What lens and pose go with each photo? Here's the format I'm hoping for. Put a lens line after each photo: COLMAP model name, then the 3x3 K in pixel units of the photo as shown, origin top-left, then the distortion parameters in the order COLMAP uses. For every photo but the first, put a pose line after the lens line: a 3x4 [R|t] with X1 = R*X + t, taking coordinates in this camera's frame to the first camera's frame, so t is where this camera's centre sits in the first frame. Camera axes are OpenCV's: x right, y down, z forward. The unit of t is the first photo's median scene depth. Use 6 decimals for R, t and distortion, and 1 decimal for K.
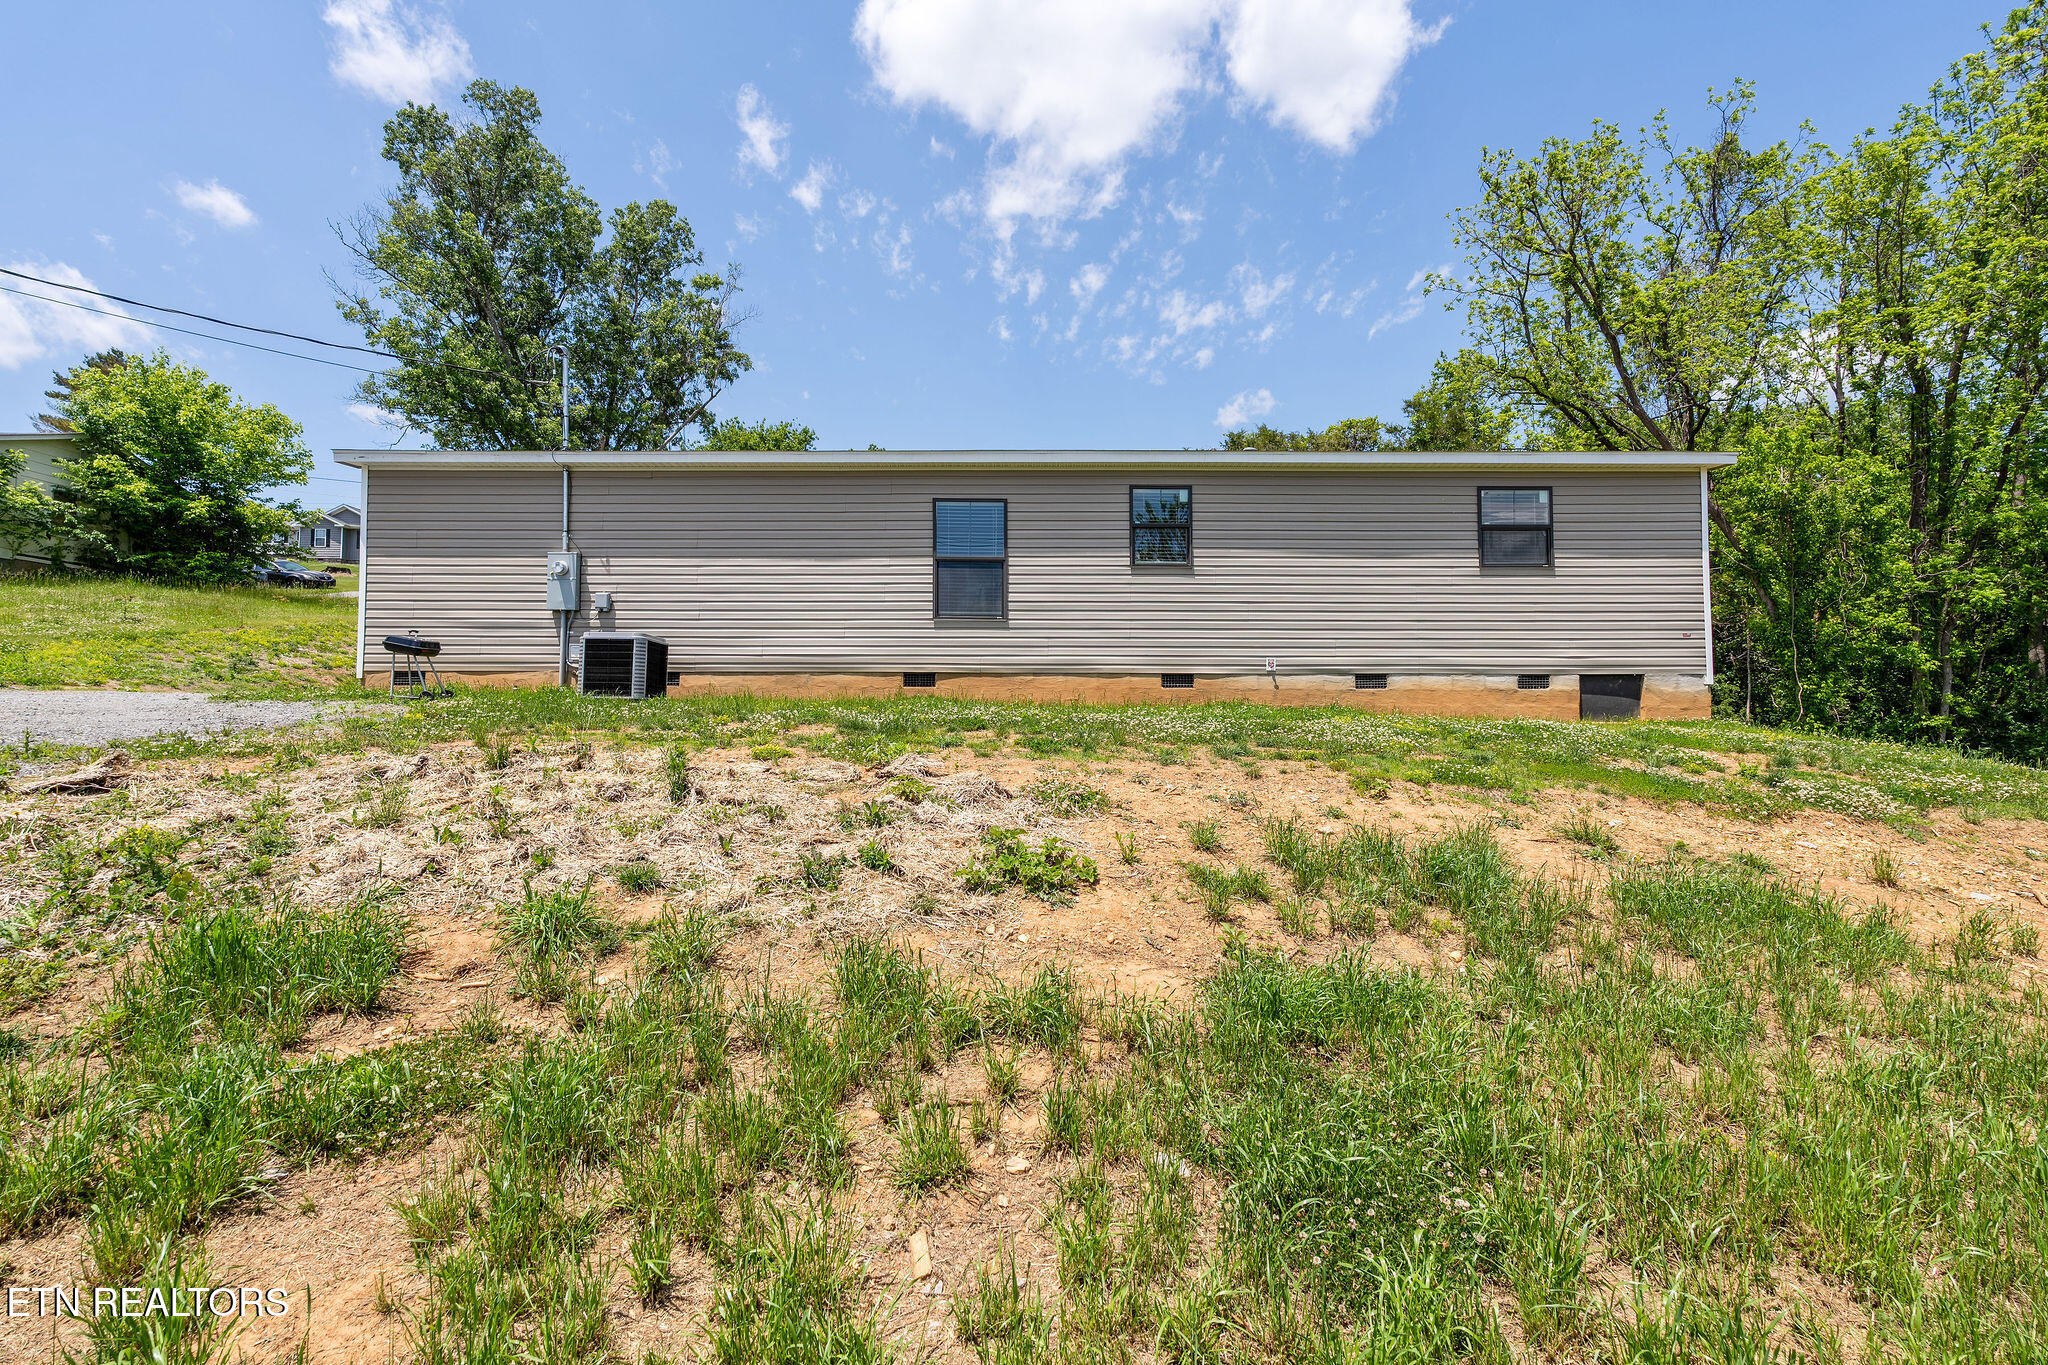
lens RADIAL K [[781.1, 0, 1024.0], [0, 781.1, 682.5], [0, 0, 1]] dist [-0.001690, -0.000042]
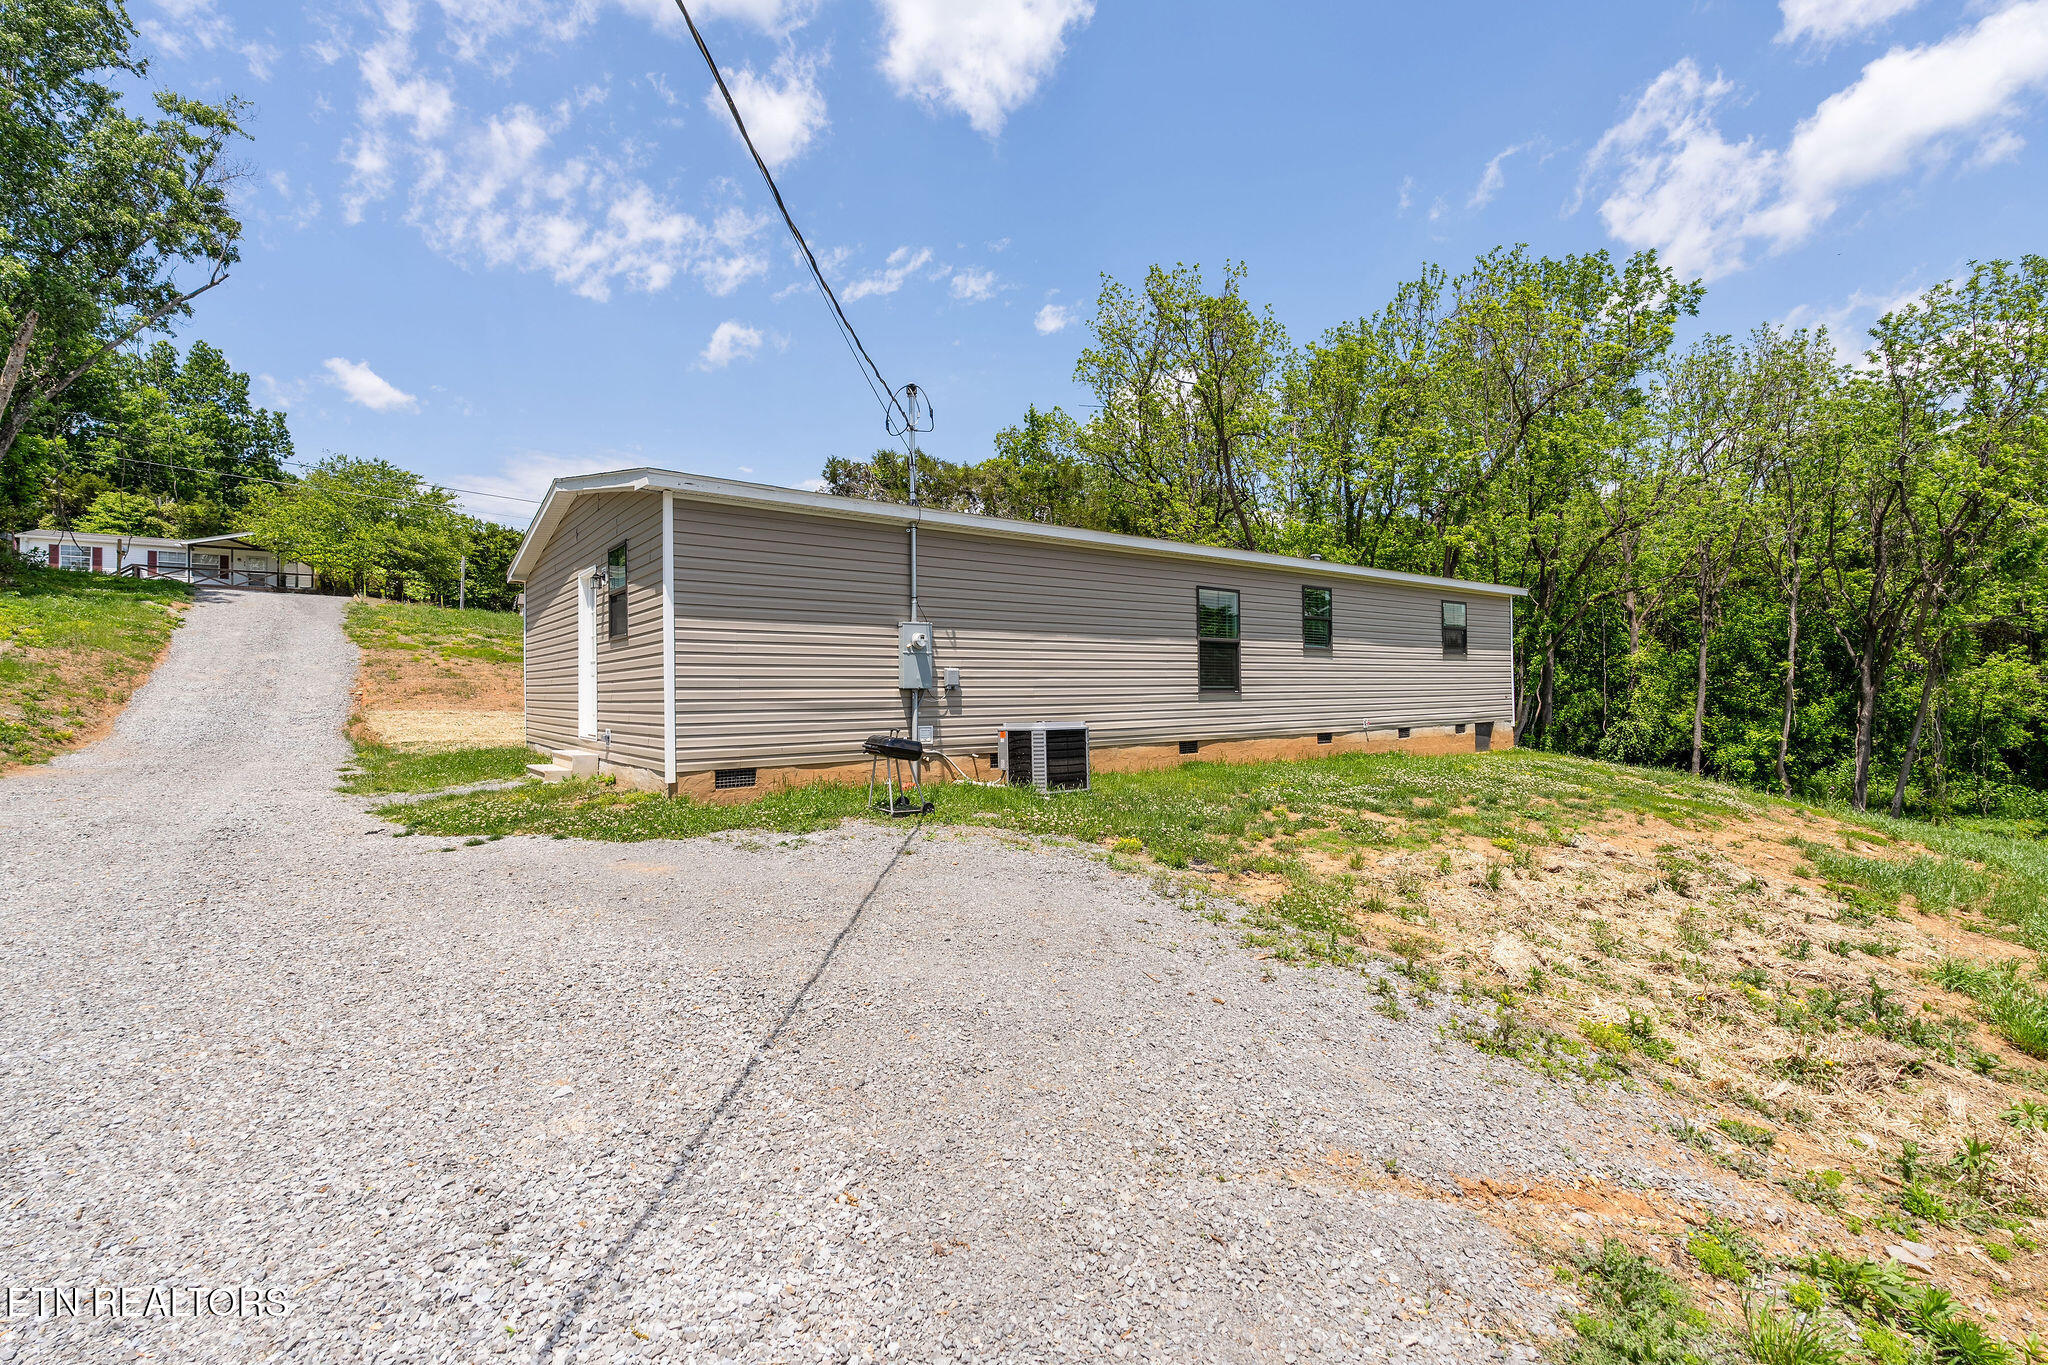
lens RADIAL K [[872.1, 0, 1024.0], [0, 872.1, 682.5], [0, 0, 1]] dist [0.012489, 0.000044]
pose [[0.794076, -0.005848, 0.607791, -1.087019], [-0.010309, 0.999680, 0.023088, -0.123362], [-0.607731, -0.024600, 0.793762, 0.148037]]
